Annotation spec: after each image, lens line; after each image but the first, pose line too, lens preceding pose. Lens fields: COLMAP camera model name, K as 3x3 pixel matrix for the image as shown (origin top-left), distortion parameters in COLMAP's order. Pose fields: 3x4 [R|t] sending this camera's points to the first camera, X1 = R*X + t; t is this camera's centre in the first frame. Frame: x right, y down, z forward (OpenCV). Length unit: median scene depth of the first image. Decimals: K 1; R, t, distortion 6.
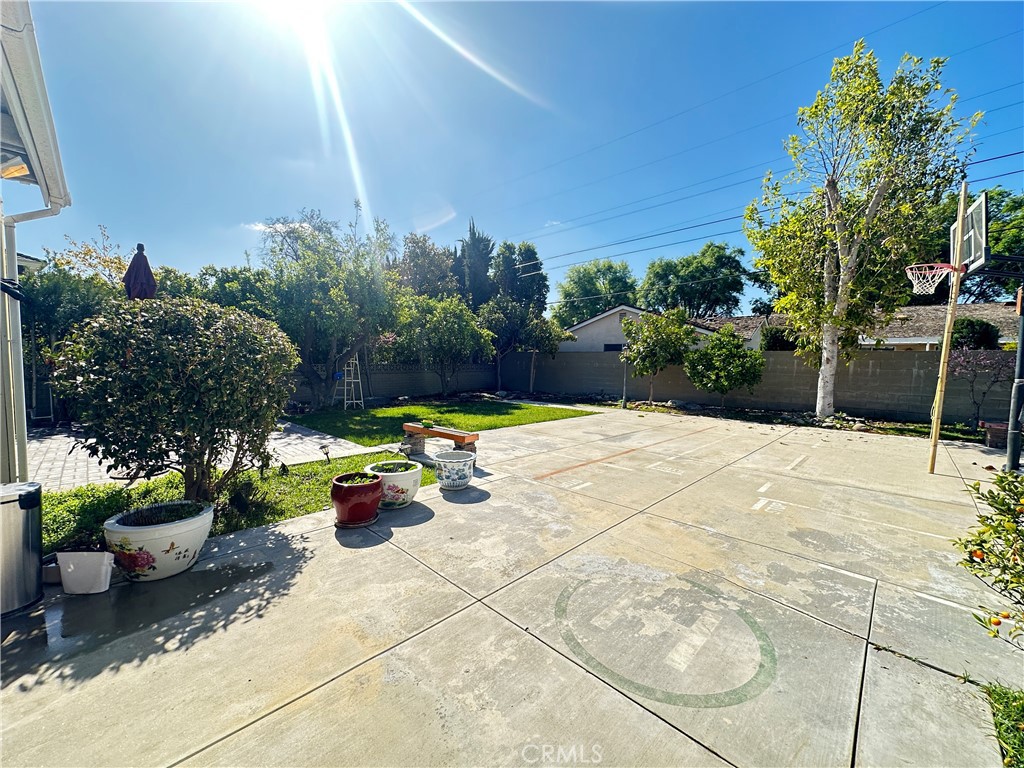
lens RADIAL K [[407.2, 0, 511.0], [0, 407.2, 386.3], [0, 0, 1]] dist [-0.004220, 0.001083]
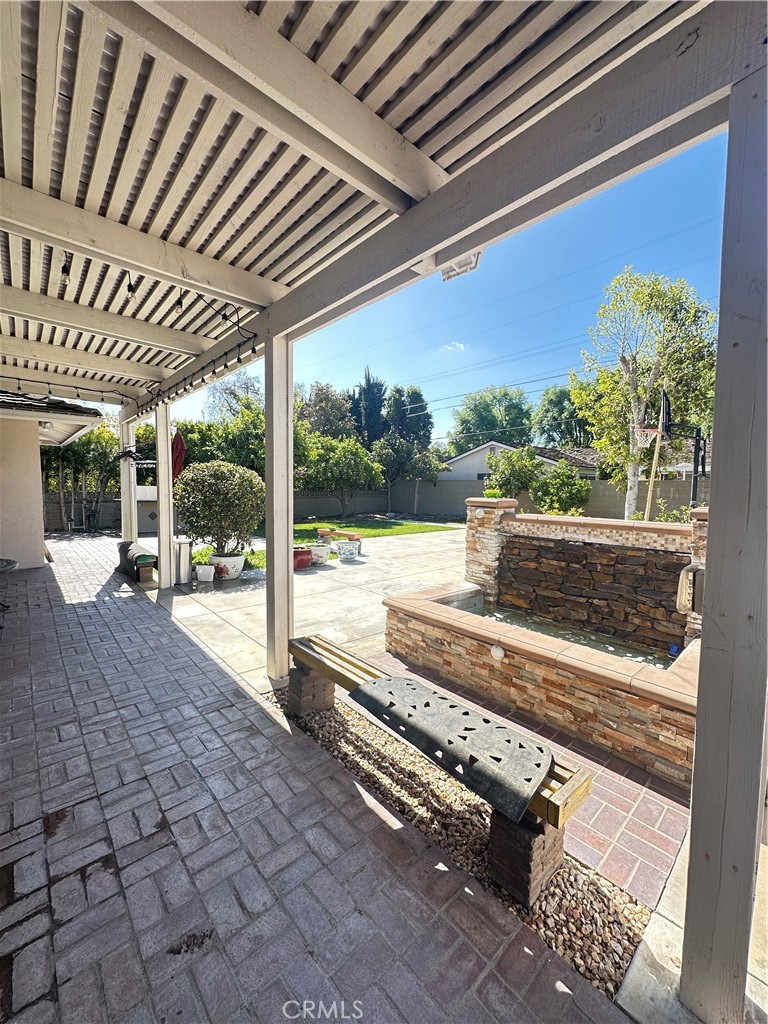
lens RADIAL K [[407.2, 0, 385.2], [0, 407.2, 511.2], [0, 0, 1]] dist [-0.004220, 0.001083]
pose [[0.997959, 0.001128, -0.063846, 0.040626], [-0.001165, 0.999999, -0.000545, 0.008085], [0.063845, 0.000618, 0.997960, -0.226518]]
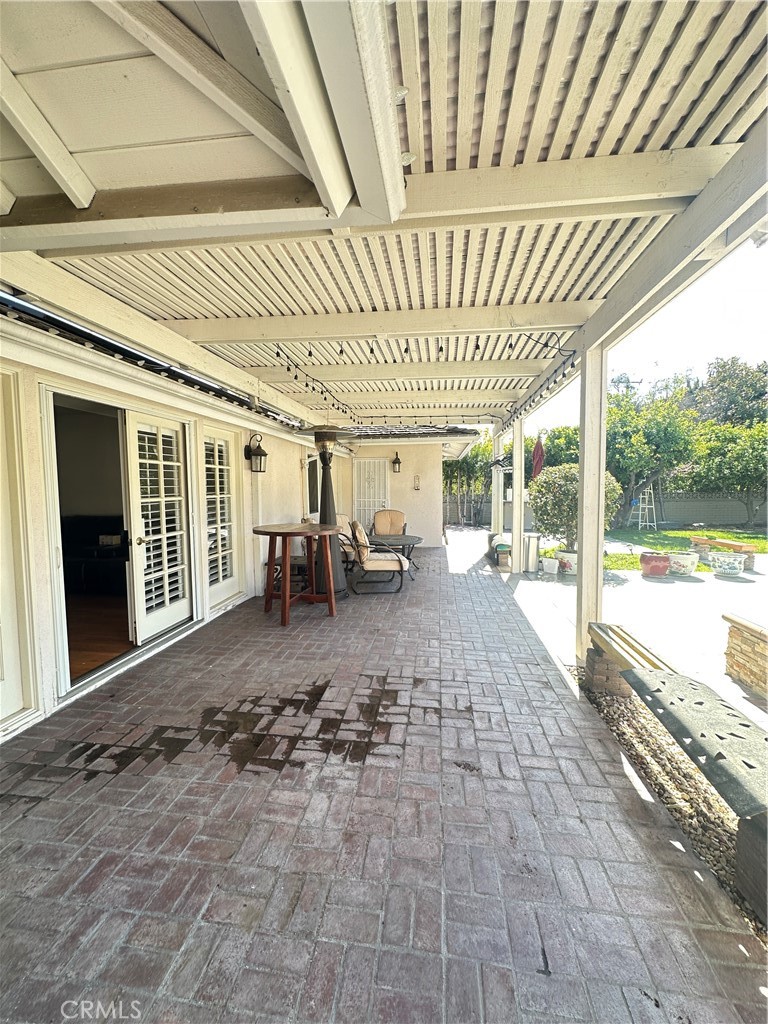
lens RADIAL K [[407.2, 0, 384.8], [0, 407.2, 512.1], [0, 0, 1]] dist [-0.004220, 0.001083]
pose [[0.596087, 0.027386, -0.802452, 0.084123], [-0.033449, 0.999398, 0.009260, 0.012406], [0.802222, 0.021321, 0.596644, -0.248949]]
